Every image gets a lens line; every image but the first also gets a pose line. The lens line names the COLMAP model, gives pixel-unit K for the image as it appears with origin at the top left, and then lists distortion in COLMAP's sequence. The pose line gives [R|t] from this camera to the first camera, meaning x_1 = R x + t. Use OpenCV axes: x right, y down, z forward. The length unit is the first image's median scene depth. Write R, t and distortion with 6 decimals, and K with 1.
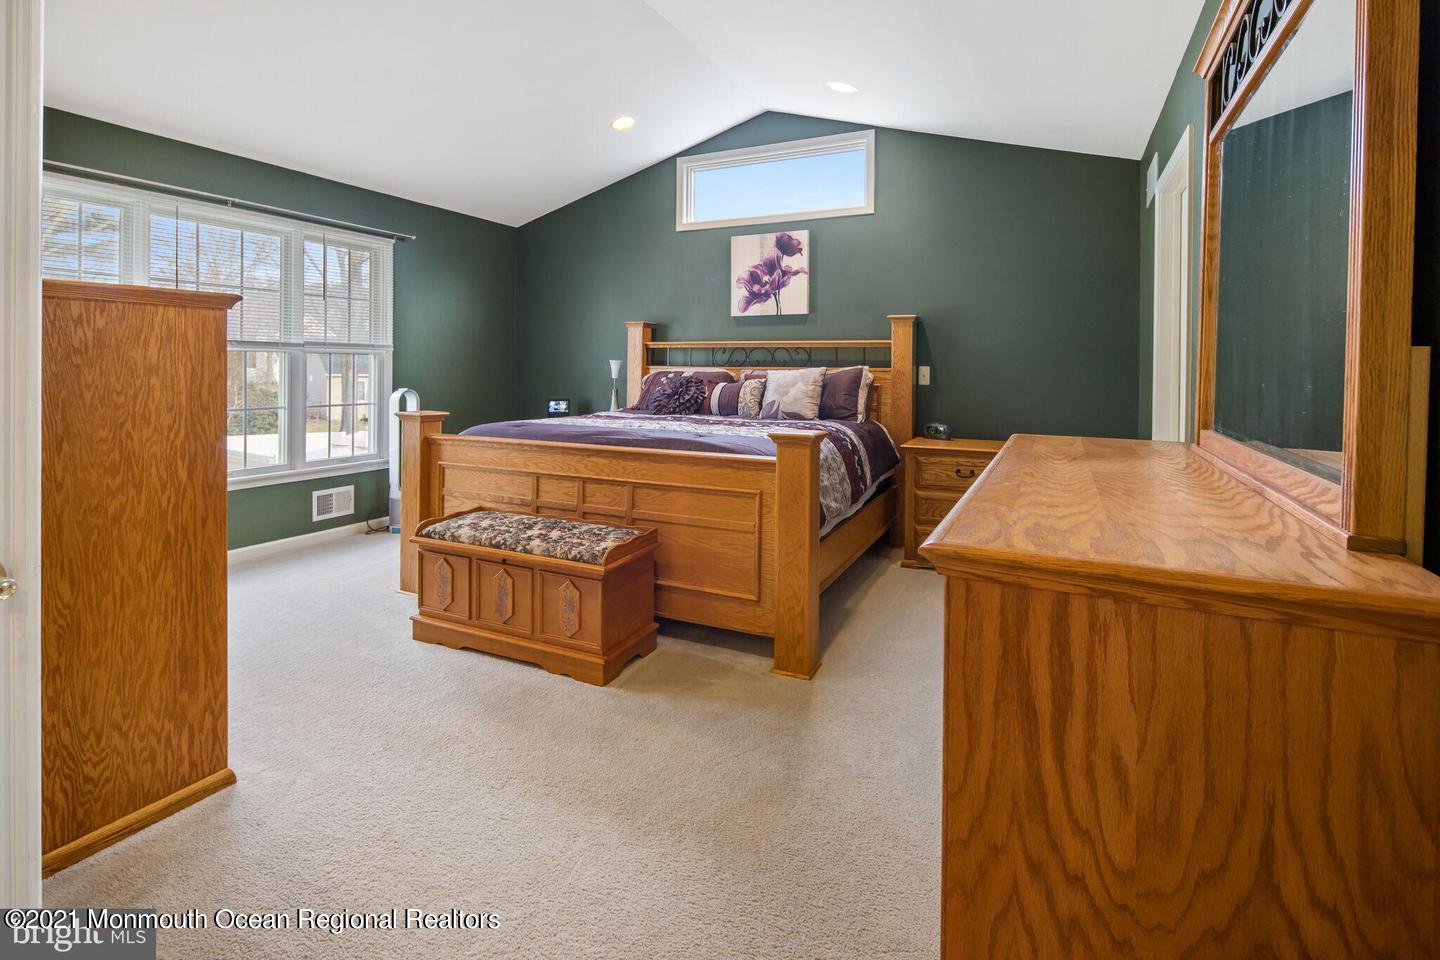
lens RADIAL K [[695.7, 0, 715.8], [0, 695.7, 382.0], [0, 0, 1]] dist [-0.001651, -0.001549]
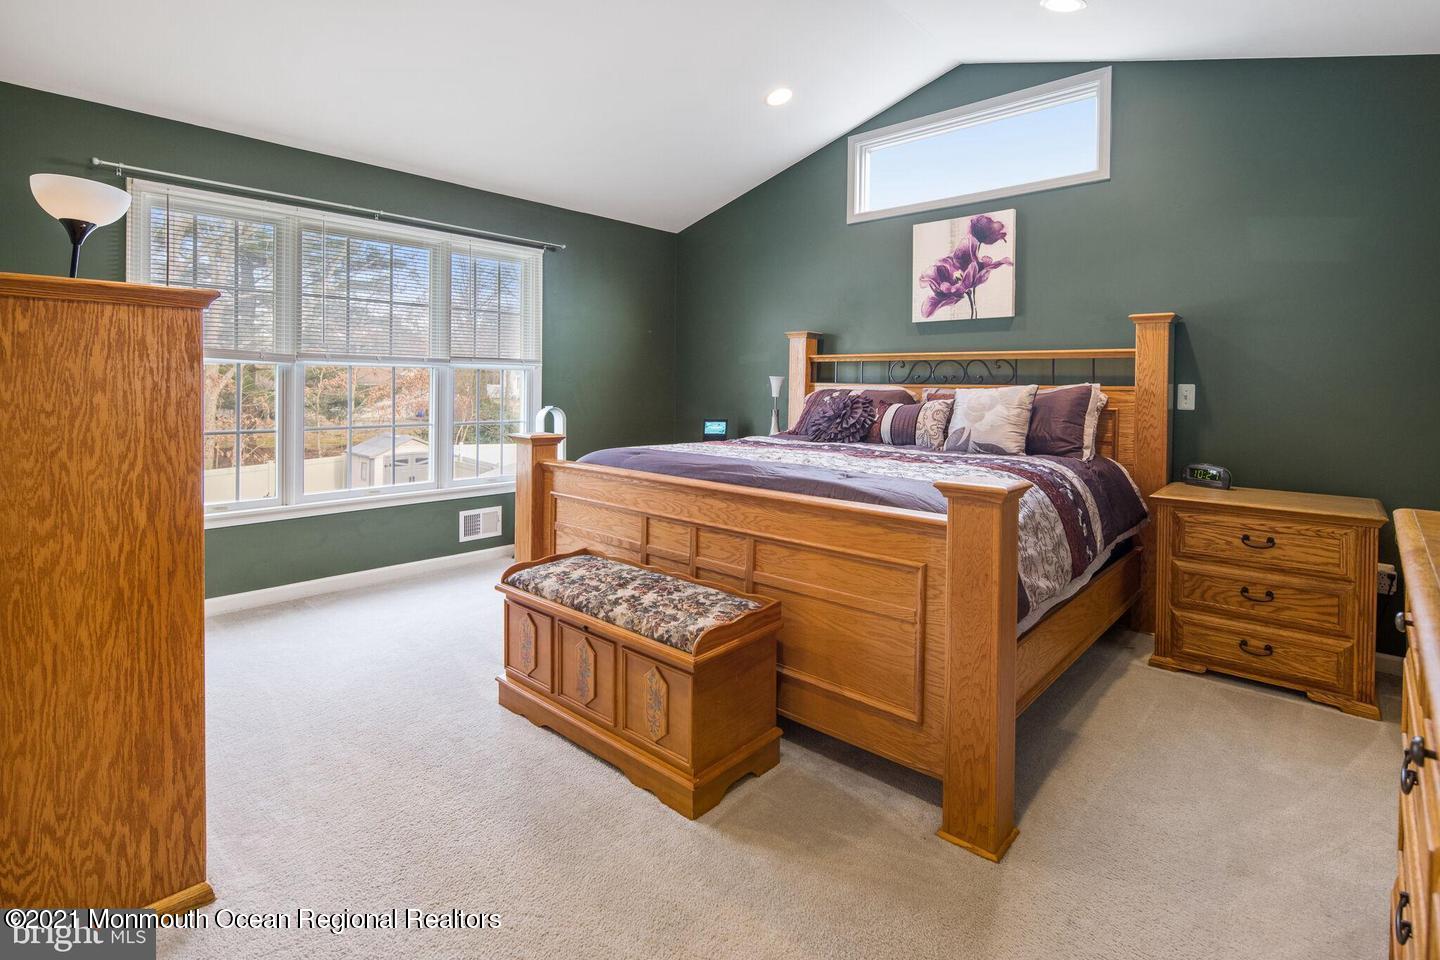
lens RADIAL K [[693.6, 0, 712.8], [0, 693.6, 397.3], [0, 0, 1]] dist [0.001202, -0.001498]
pose [[0.957951, 0.007909, -0.286822, 0.054044], [-0.008853, 0.999959, -0.001992, -0.004726], [0.286794, 0.004447, 0.957982, 0.257468]]
